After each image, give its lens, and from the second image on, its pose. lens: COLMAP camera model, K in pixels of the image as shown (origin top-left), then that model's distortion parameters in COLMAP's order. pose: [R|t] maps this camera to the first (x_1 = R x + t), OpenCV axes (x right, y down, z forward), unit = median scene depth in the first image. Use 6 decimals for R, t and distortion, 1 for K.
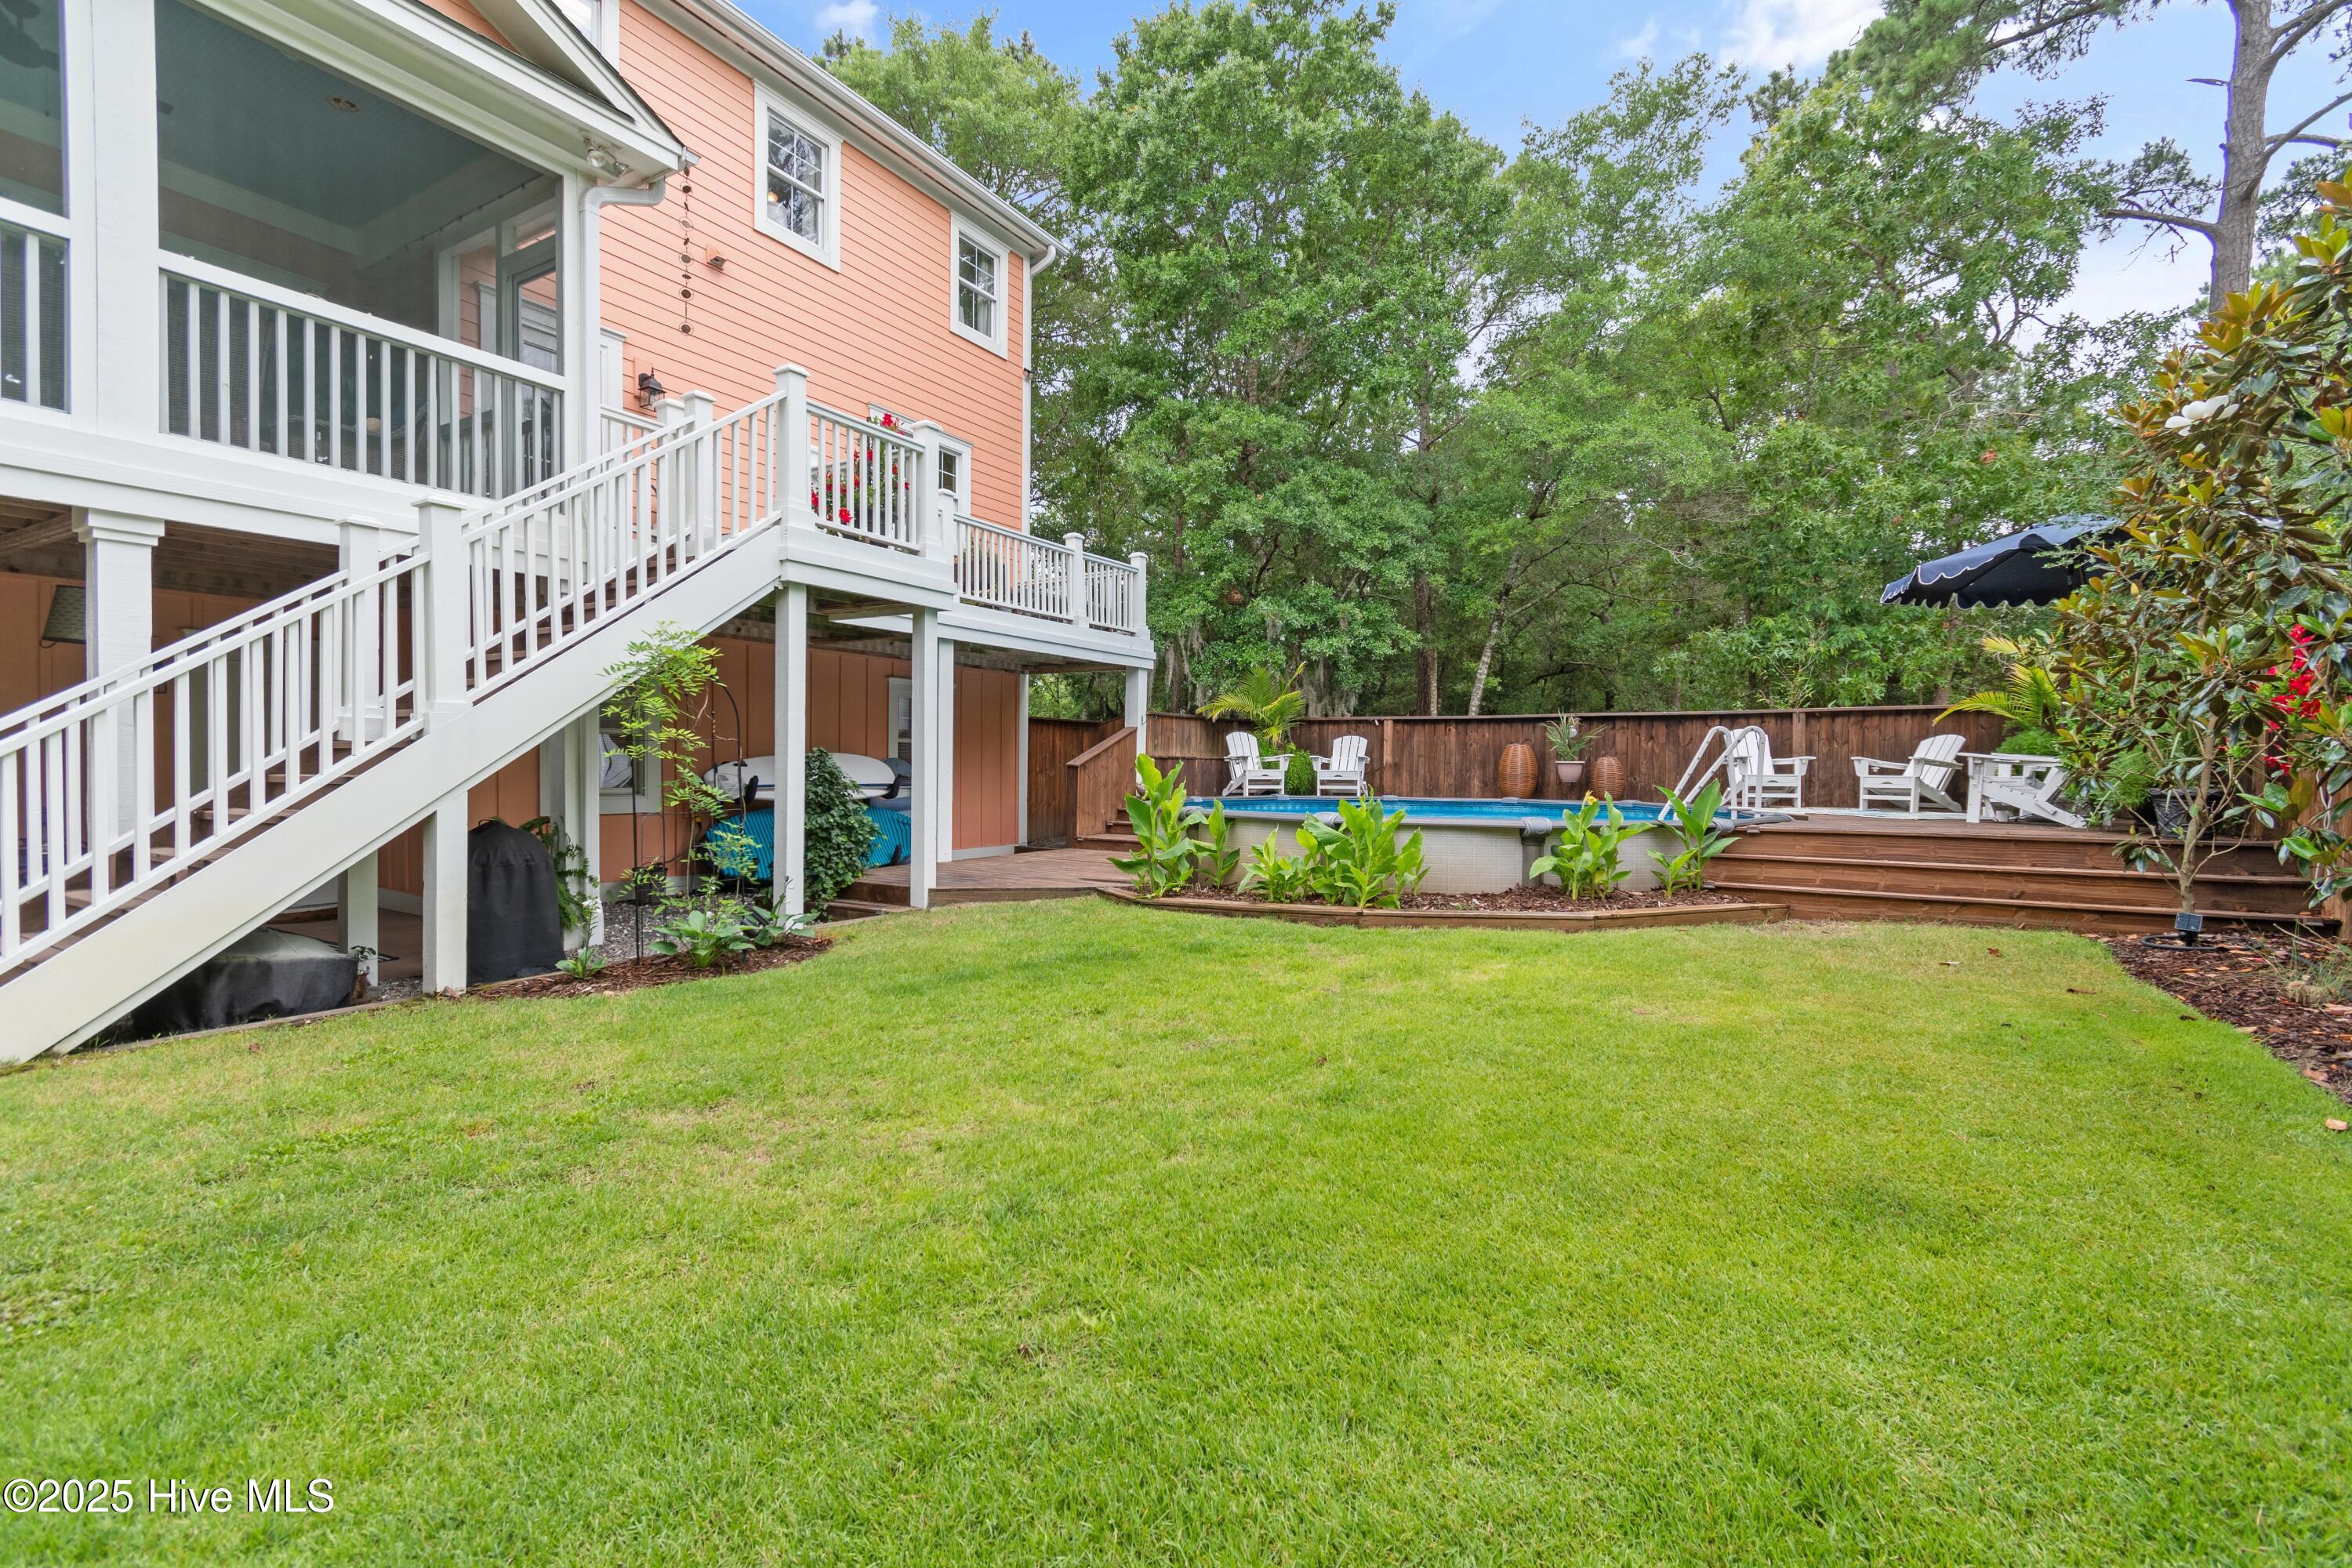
lens RADIAL K [[1033.0, 0, 1180.7], [0, 1033.0, 778.4], [0, 0, 1]] dist [0.004665, -0.001372]
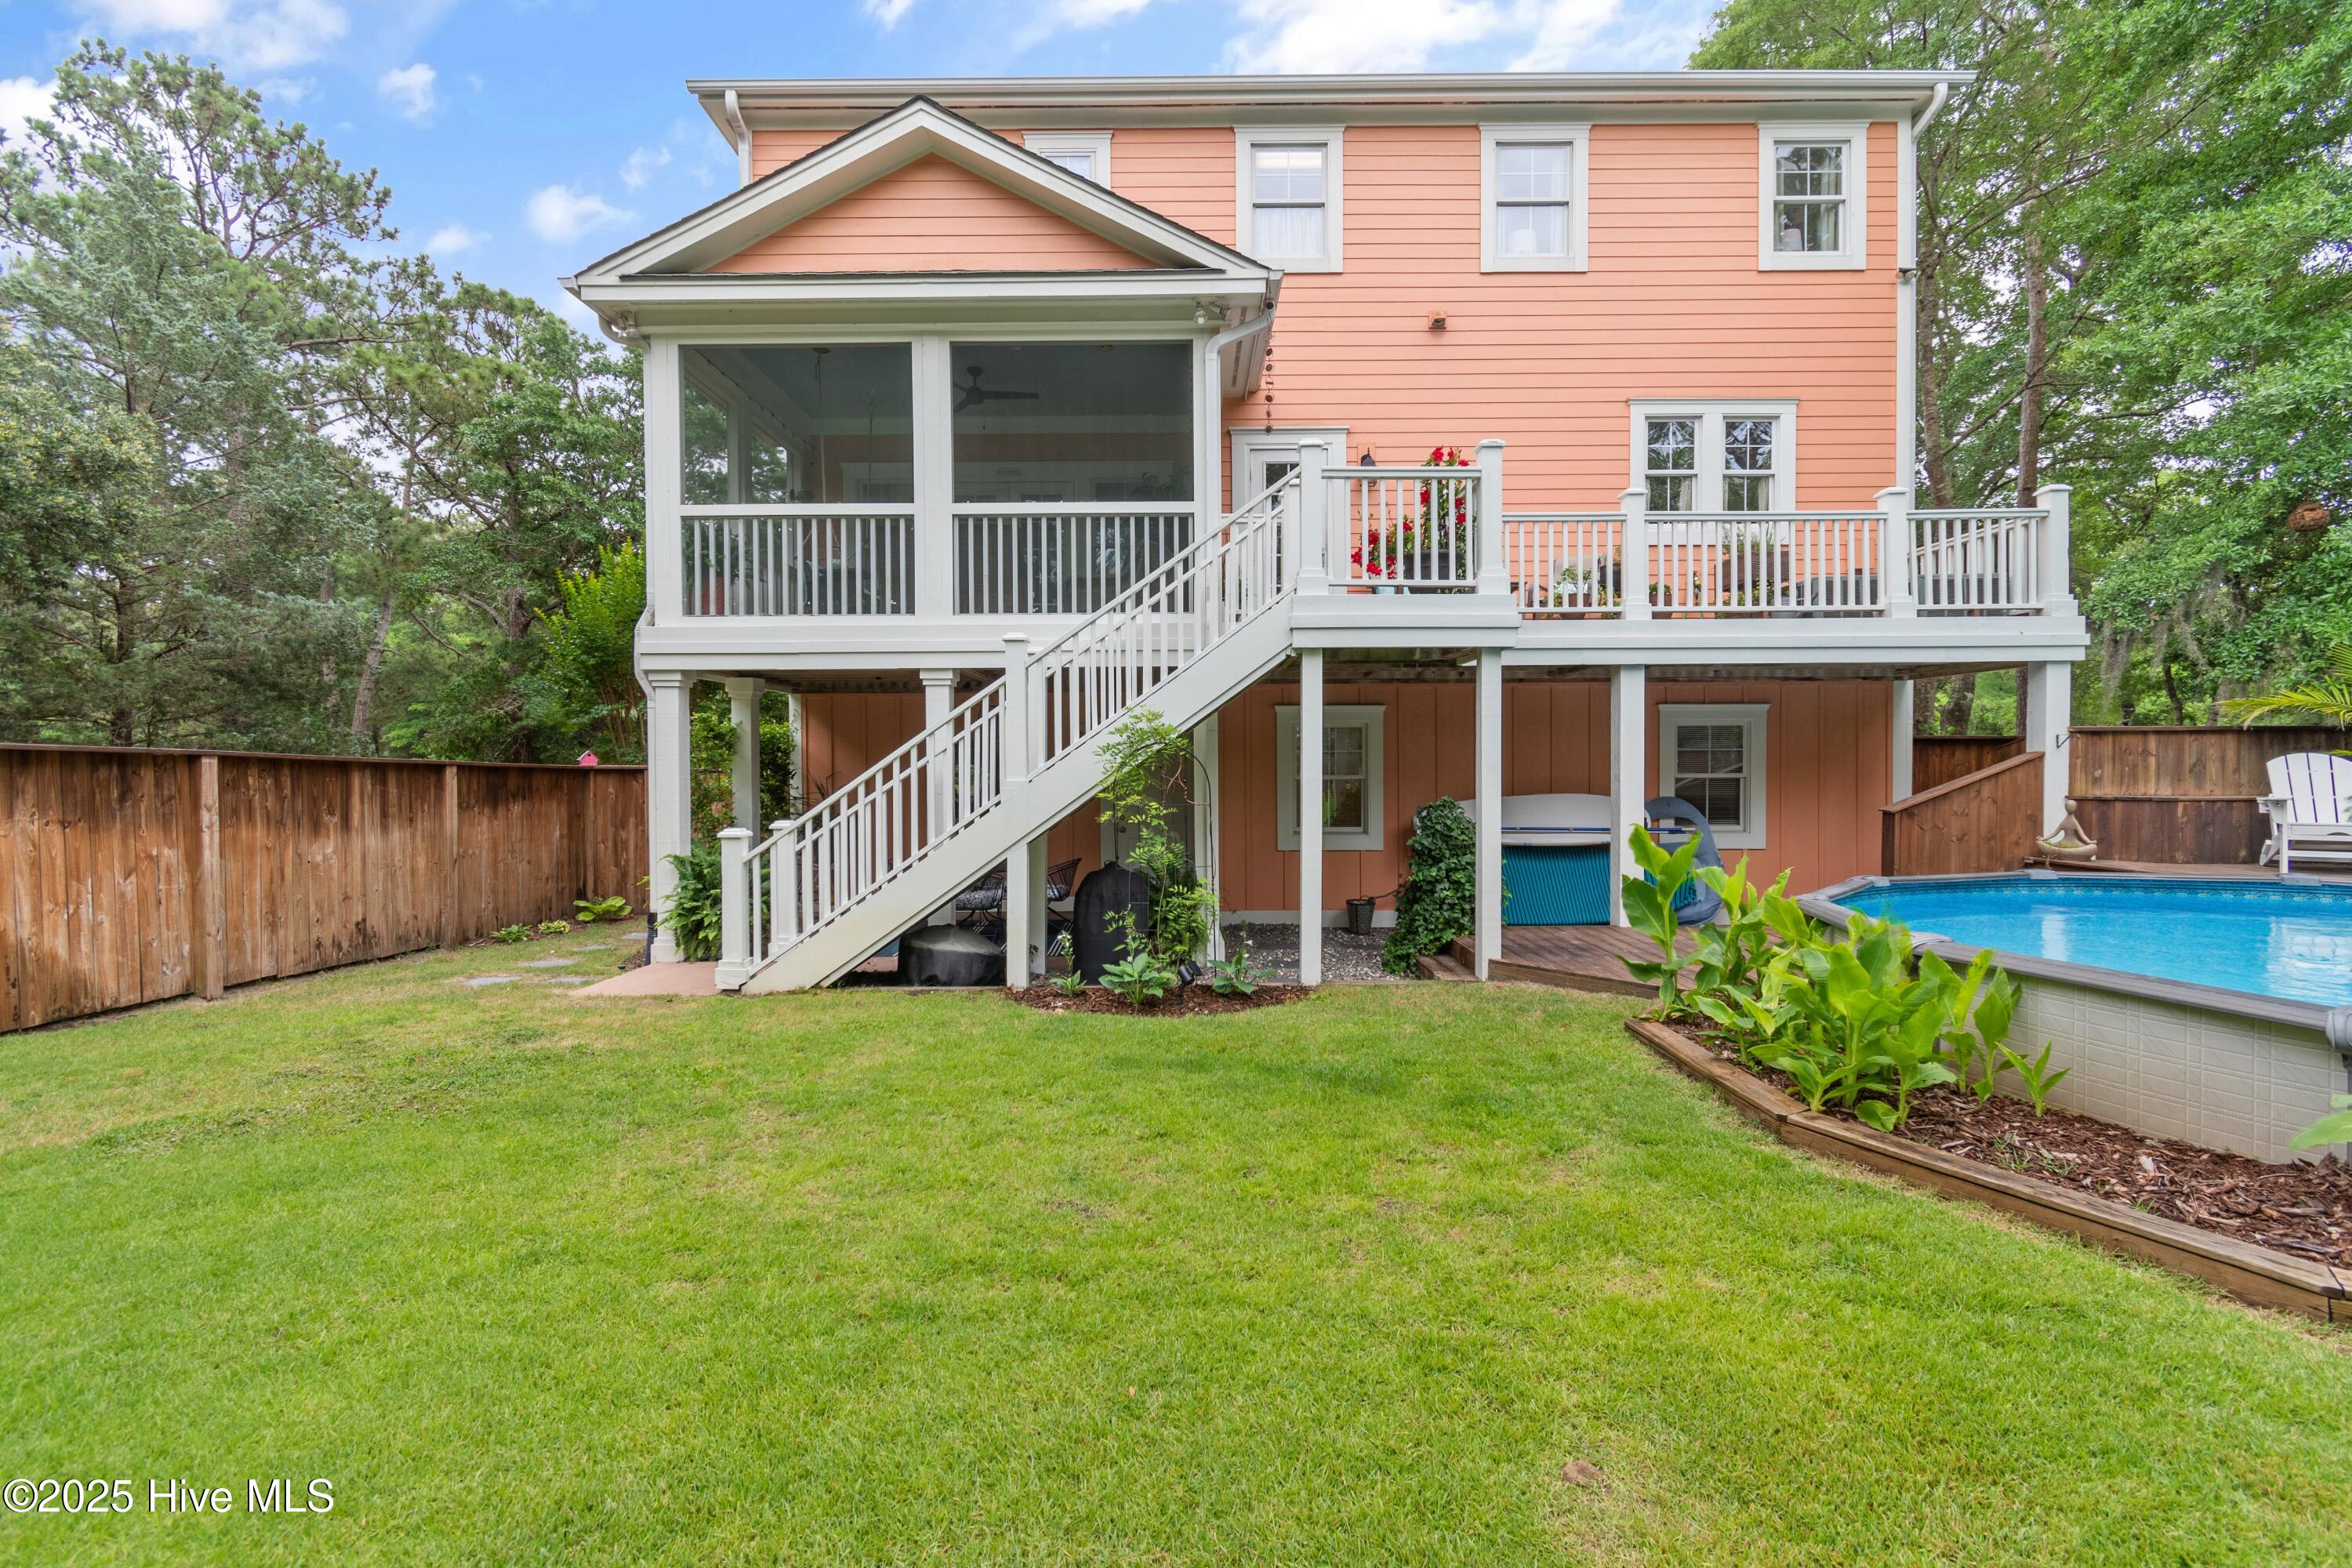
lens RADIAL K [[1033.0, 0, 1180.7], [0, 1033.0, 778.4], [0, 0, 1]] dist [0.004665, -0.001372]
pose [[0.510328, 0.000566, -0.859980, 0.408982], [-0.003558, 0.999993, -0.001453, -0.050441], [0.859973, 0.003801, 0.510326, 0.322225]]
